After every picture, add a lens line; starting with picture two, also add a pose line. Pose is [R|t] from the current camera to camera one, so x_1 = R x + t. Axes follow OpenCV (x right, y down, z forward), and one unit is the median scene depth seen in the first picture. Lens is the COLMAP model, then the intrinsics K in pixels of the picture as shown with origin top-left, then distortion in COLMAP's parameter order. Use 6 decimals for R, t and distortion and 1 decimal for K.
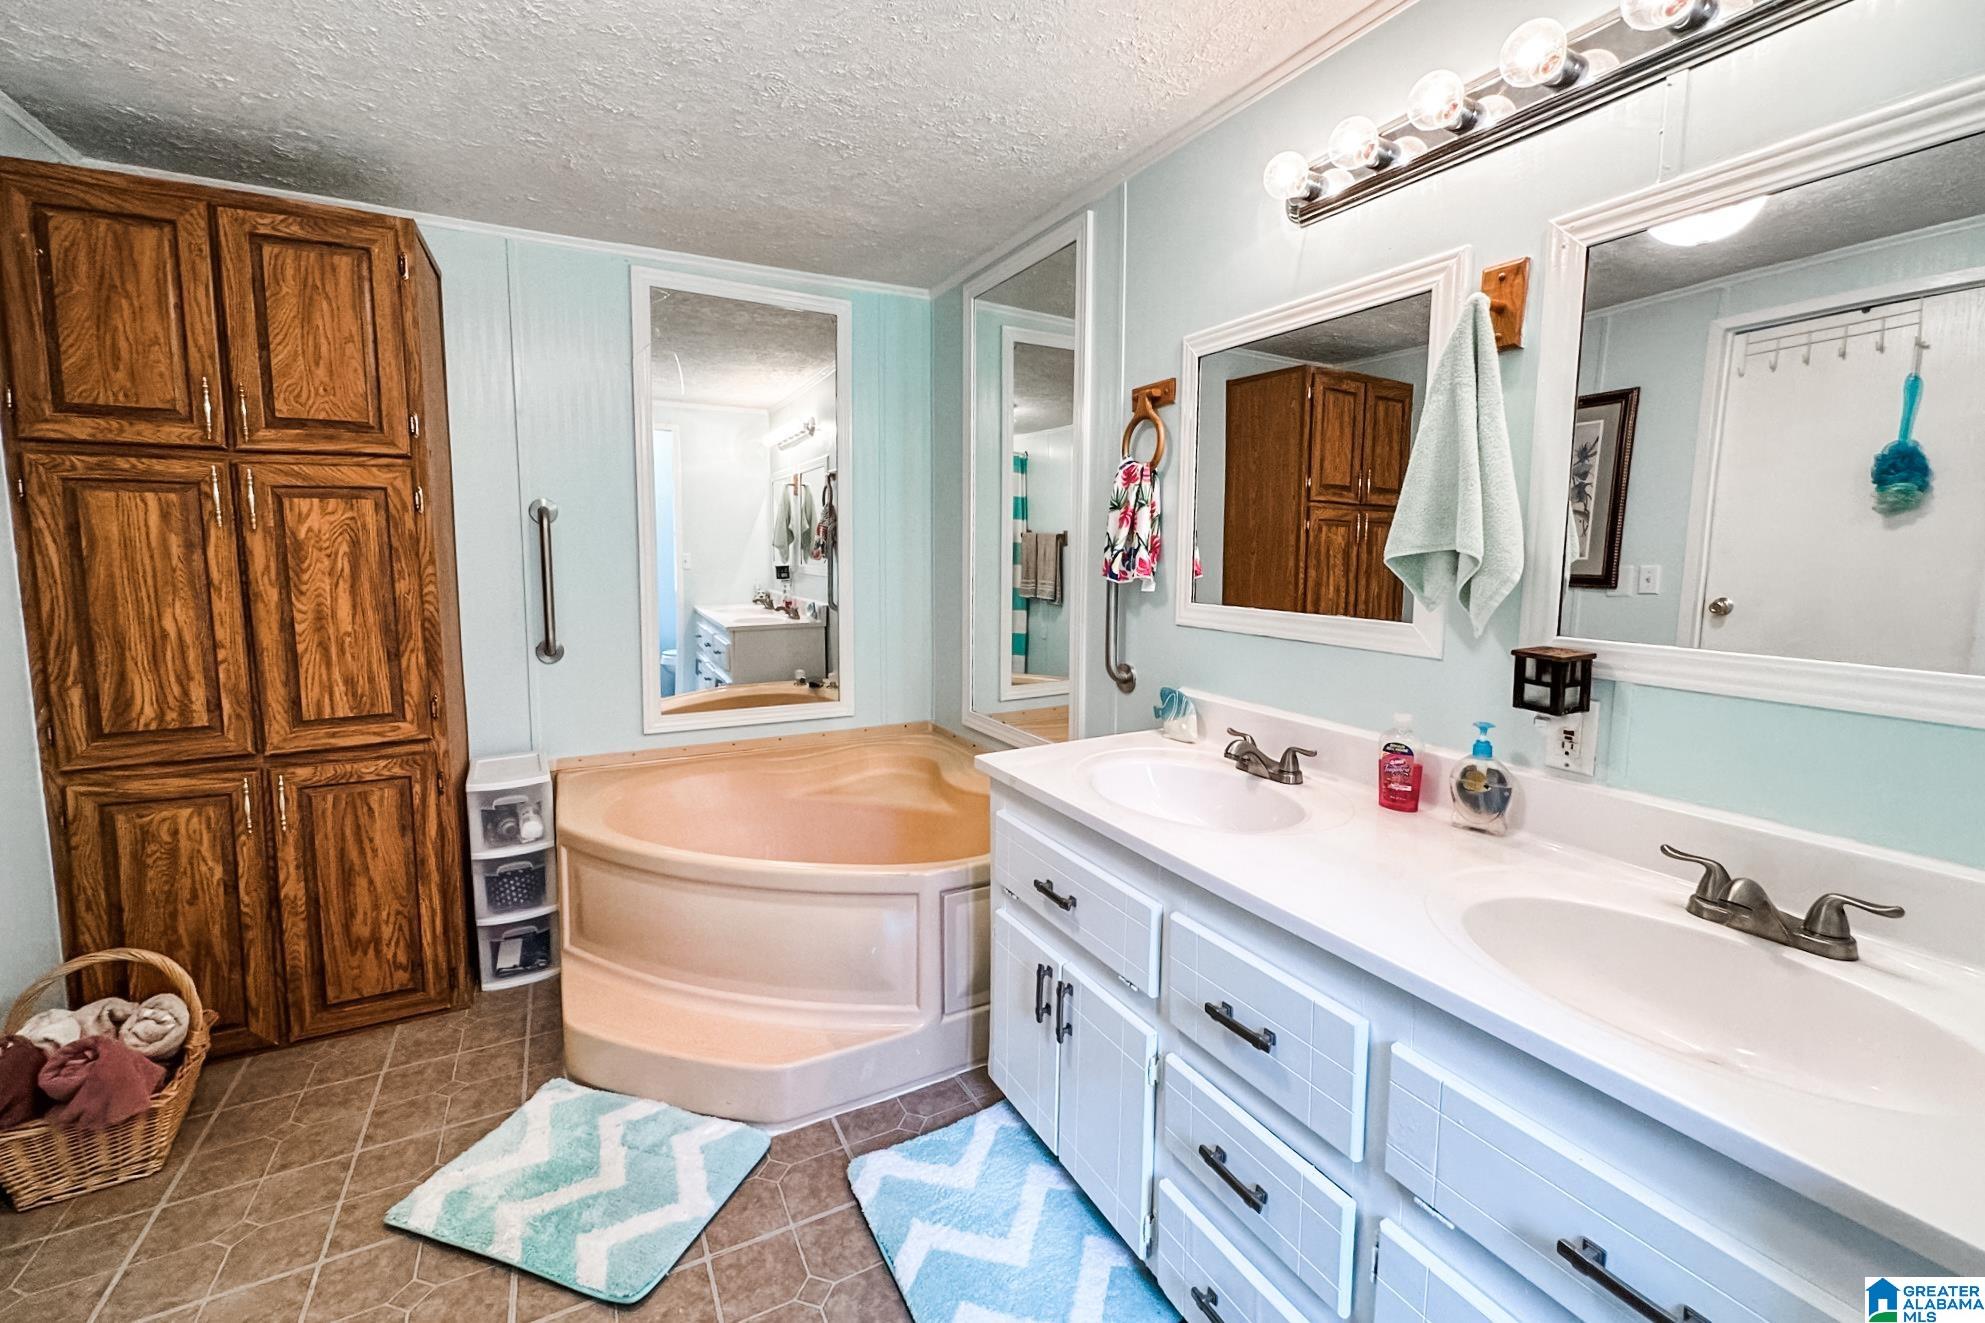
lens RADIAL K [[821.8, 0, 995.9], [0, 821.8, 623.4], [0, 0, 1]] dist [-0.000387, 0.000075]
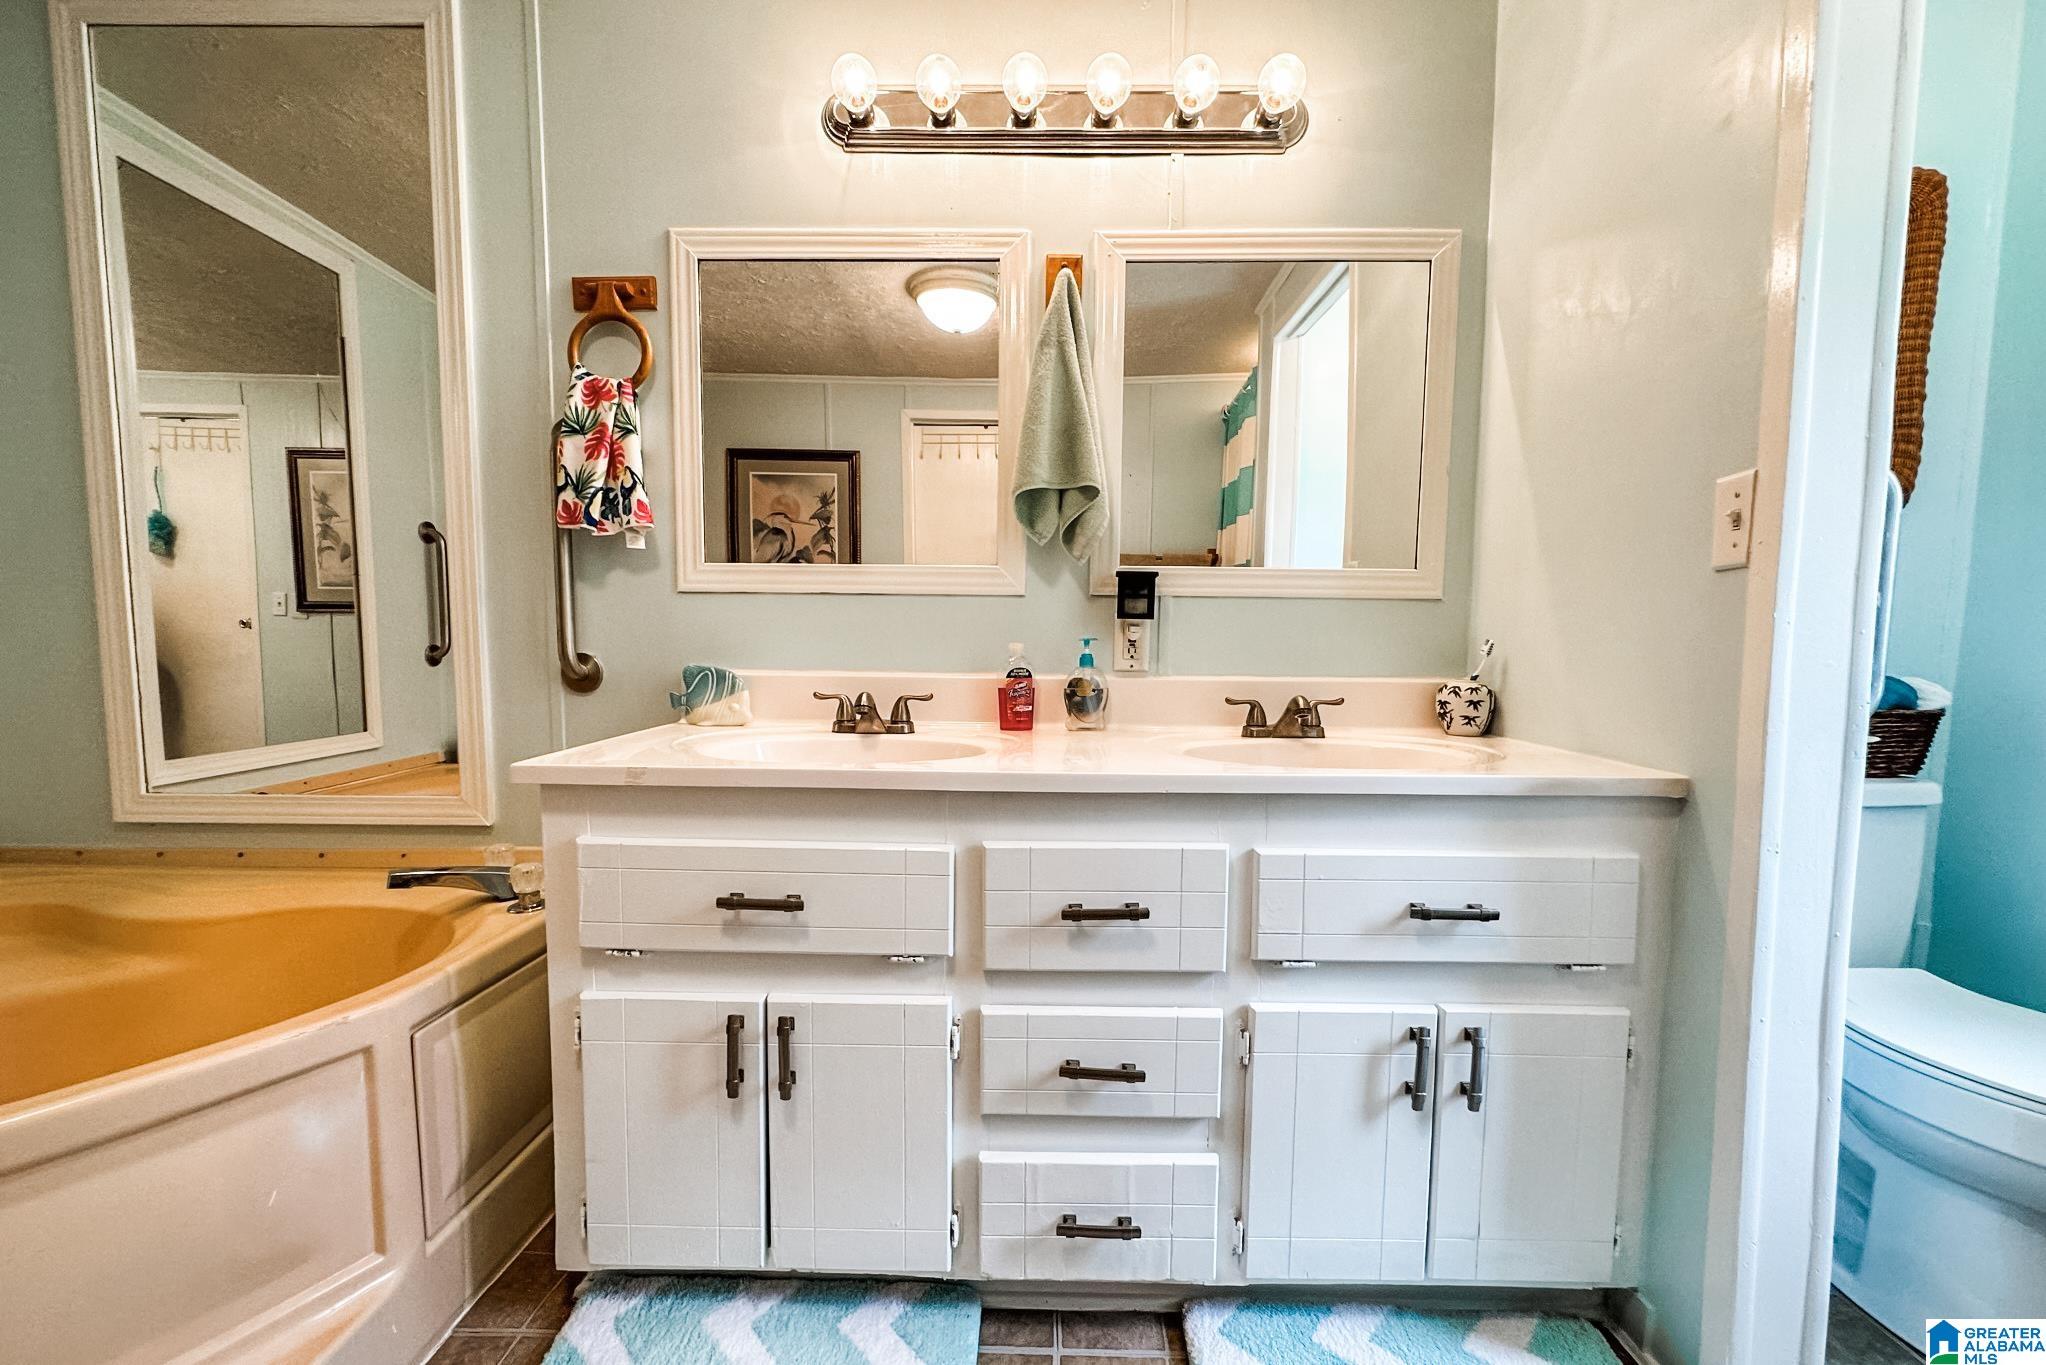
lens RADIAL K [[822.3, 0, 1024.2], [0, 822.3, 705.9], [0, 0, 1]] dist [-0.001362, 0.000034]
pose [[0.487731, -0.069401, 0.870231, -0.341531], [0.077425, 0.996346, 0.036065, 0.116156], [-0.869554, 0.049788, 0.491322, 0.340478]]
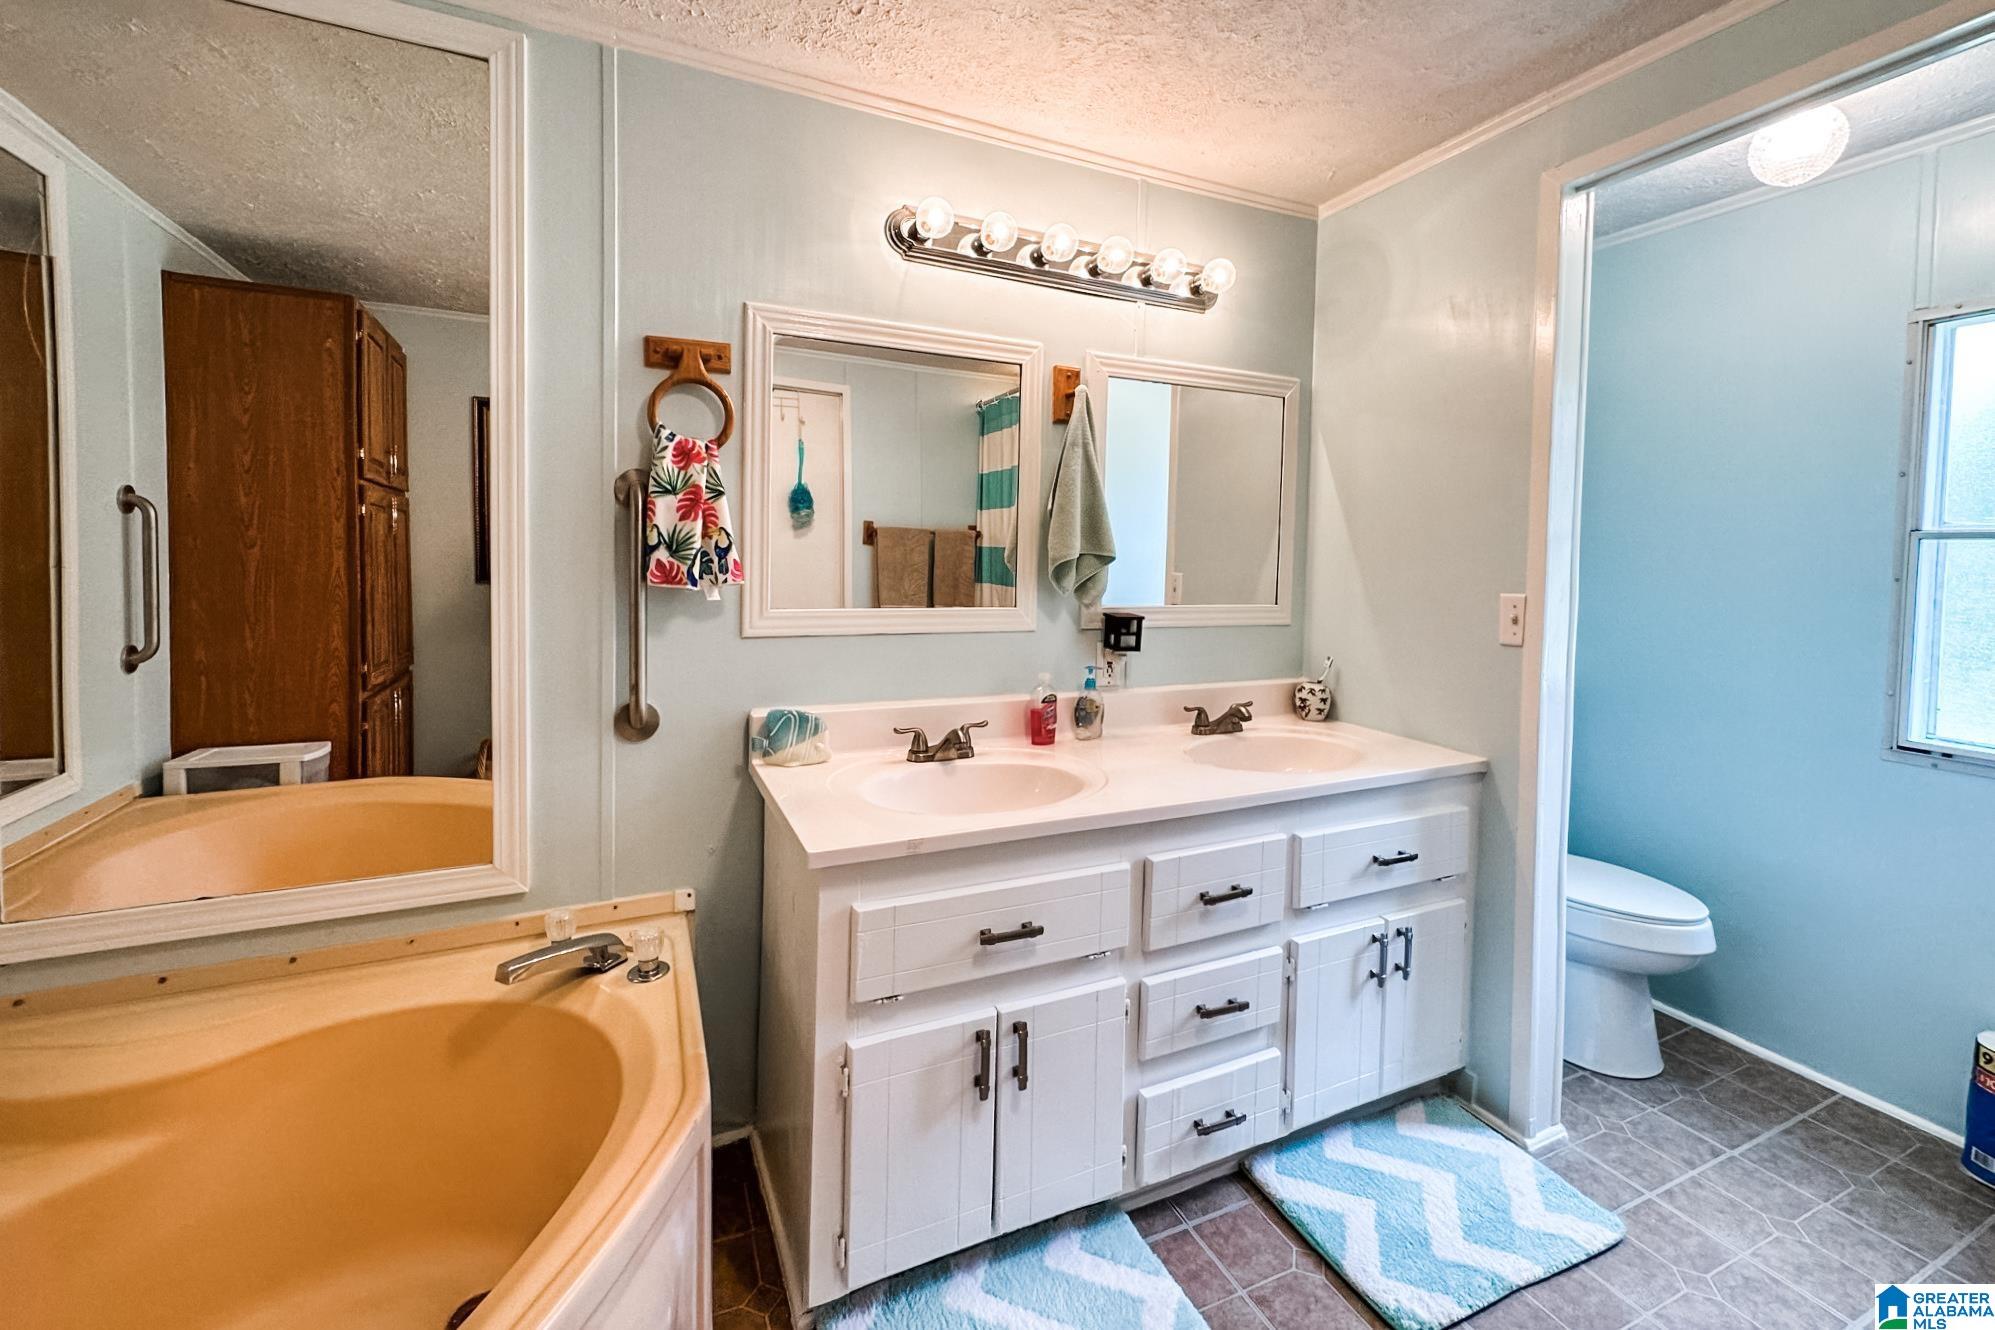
lens RADIAL K [[815.6, 0, 1006.0], [0, 815.6, 583.5], [0, 0, 1]] dist [-0.000330, -0.000316]
pose [[0.062153, -0.040572, 0.997242, -0.633030], [0.075050, 0.996535, 0.035865, -0.067744], [-0.995241, 0.072614, 0.064983, 0.718473]]
